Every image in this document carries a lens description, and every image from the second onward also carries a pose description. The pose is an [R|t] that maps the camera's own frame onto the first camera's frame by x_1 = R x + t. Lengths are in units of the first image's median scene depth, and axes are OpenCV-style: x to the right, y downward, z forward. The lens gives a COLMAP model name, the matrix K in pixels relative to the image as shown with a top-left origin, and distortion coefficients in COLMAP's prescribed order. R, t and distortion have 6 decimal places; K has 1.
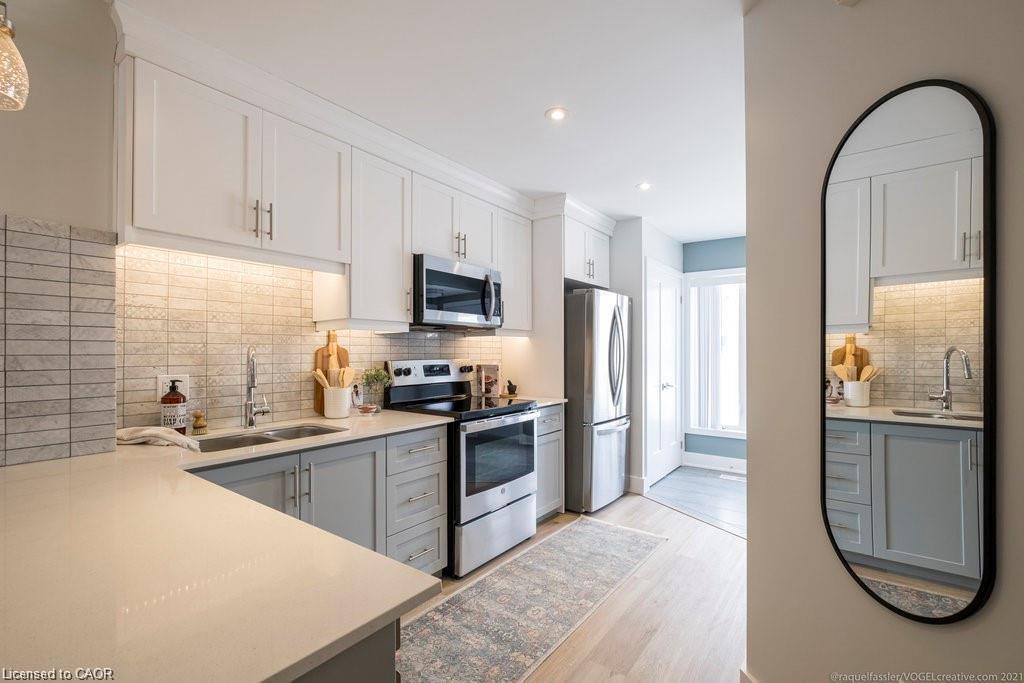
lens RADIAL K [[460.2, 0, 511.8], [0, 460.2, 350.3], [0, 0, 1]] dist [-0.003801, 0.000862]
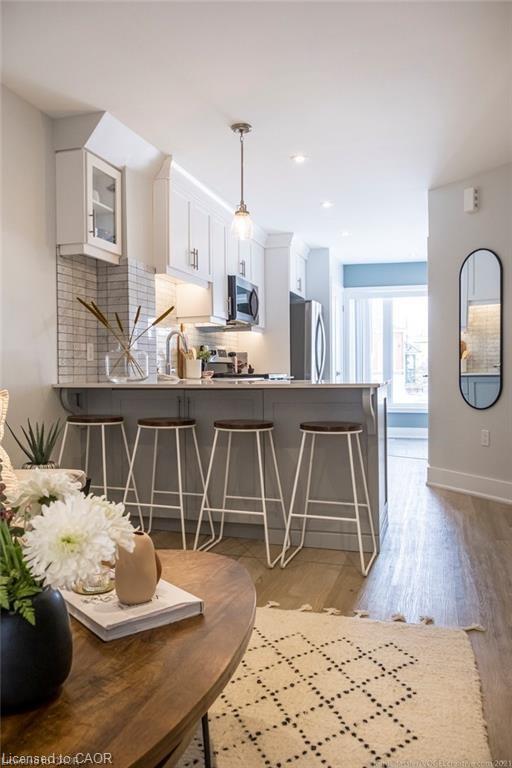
lens RADIAL K [[628.6, 0, 259.2], [0, 628.6, 382.7], [0, 0, 1]] dist [-0.079227, 0.000999]
pose [[0.935494, -0.014402, 0.353049, -1.293649], [0.008516, 0.999798, 0.018219, 0.172188], [-0.353240, -0.014037, 0.935427, -1.526589]]
